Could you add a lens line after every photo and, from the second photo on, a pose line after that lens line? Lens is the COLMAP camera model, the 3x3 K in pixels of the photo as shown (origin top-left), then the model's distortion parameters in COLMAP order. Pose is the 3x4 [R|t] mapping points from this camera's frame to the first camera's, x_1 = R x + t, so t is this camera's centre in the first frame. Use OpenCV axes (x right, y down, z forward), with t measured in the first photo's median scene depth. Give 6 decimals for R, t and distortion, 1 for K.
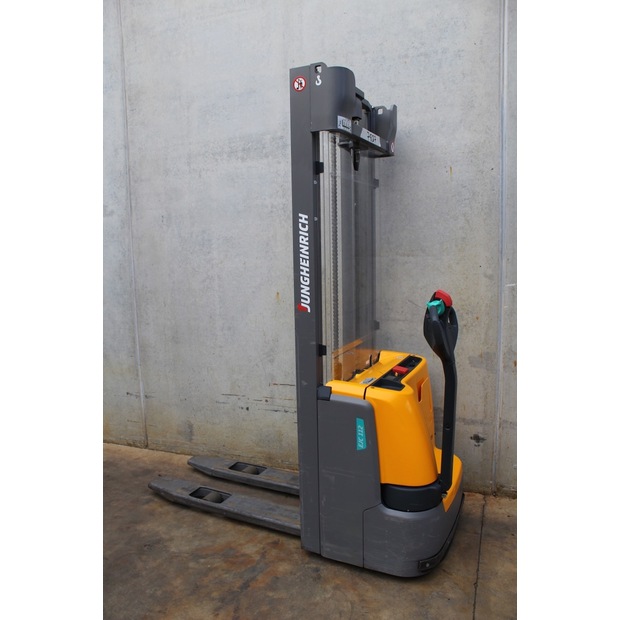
lens RADIAL K [[545.1, 0, 323.0], [0, 545.1, 312.6], [0, 0, 1]] dist [-0.202008, 0.184427]
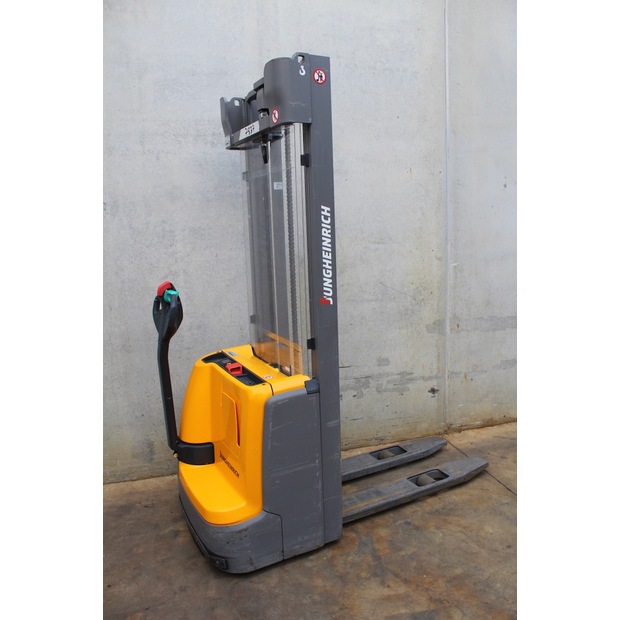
lens RADIAL K [[545.1, 0, 323.0], [0, 545.1, 312.6], [0, 0, 1]] dist [-0.202008, 0.184427]
pose [[0.786605, -0.095097, 0.610089, -0.647702], [0.086540, 0.995296, 0.043562, -0.019371], [-0.611362, 0.018531, 0.791134, 0.166483]]
